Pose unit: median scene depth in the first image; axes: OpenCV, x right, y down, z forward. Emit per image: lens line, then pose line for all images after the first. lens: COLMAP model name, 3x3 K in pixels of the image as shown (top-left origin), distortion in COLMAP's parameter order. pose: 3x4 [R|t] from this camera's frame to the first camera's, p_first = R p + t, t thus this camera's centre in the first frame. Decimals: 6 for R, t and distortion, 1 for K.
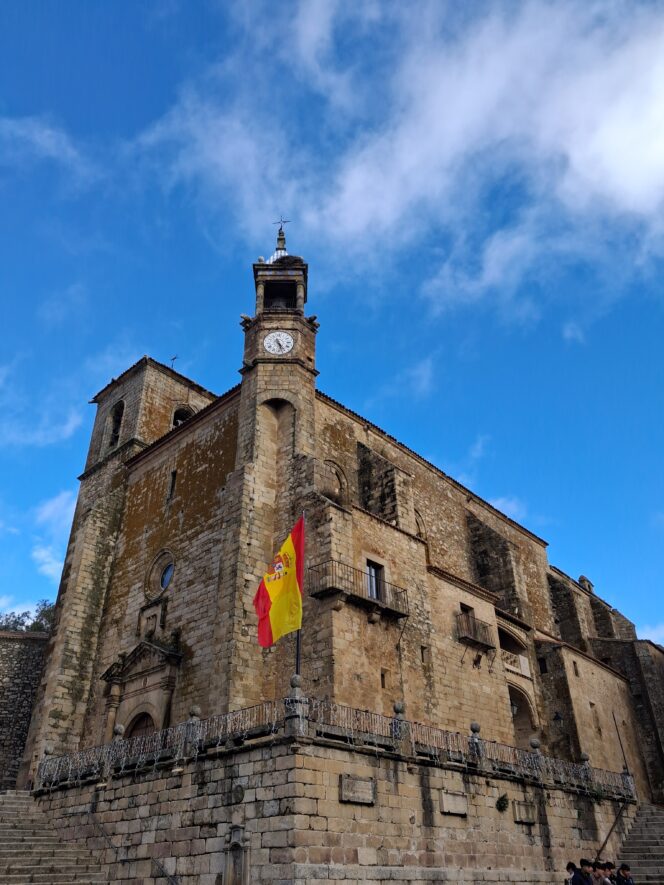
lens RADIAL K [[697.2, 0, 335.1], [0, 697.2, 411.7], [0, 0, 1]] dist [0.013866, -0.044165]
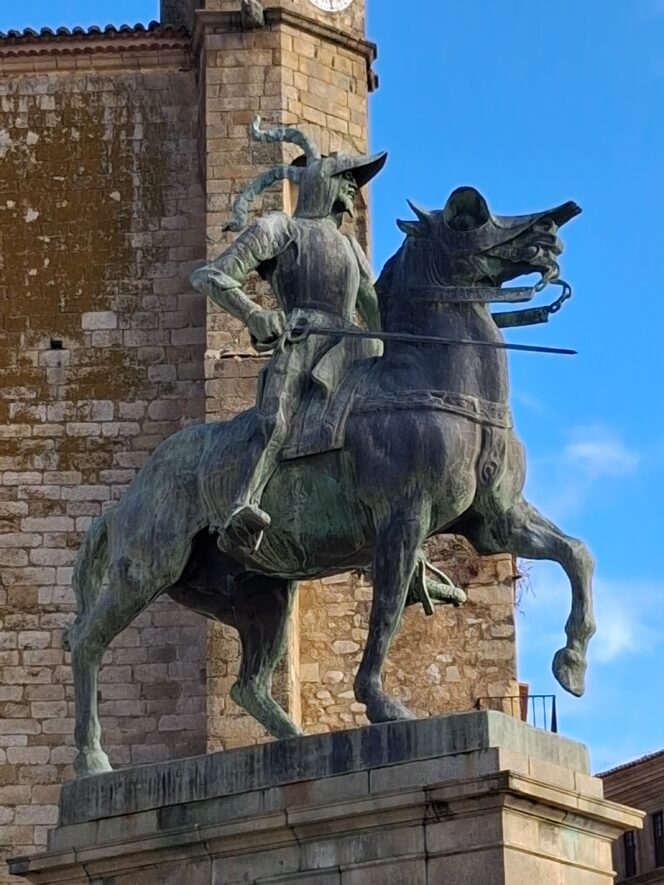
lens RADIAL K [[2783.3, 0, 340.3], [0, 2783.3, 413.4], [0, 0, 1]] dist [0.199149, 0.000000]
pose [[0.766005, 0.222422, 0.603129, -0.858653], [-0.367177, 0.921509, 0.126498, -0.077039], [-0.527654, -0.318353, 0.787549, -0.131821]]
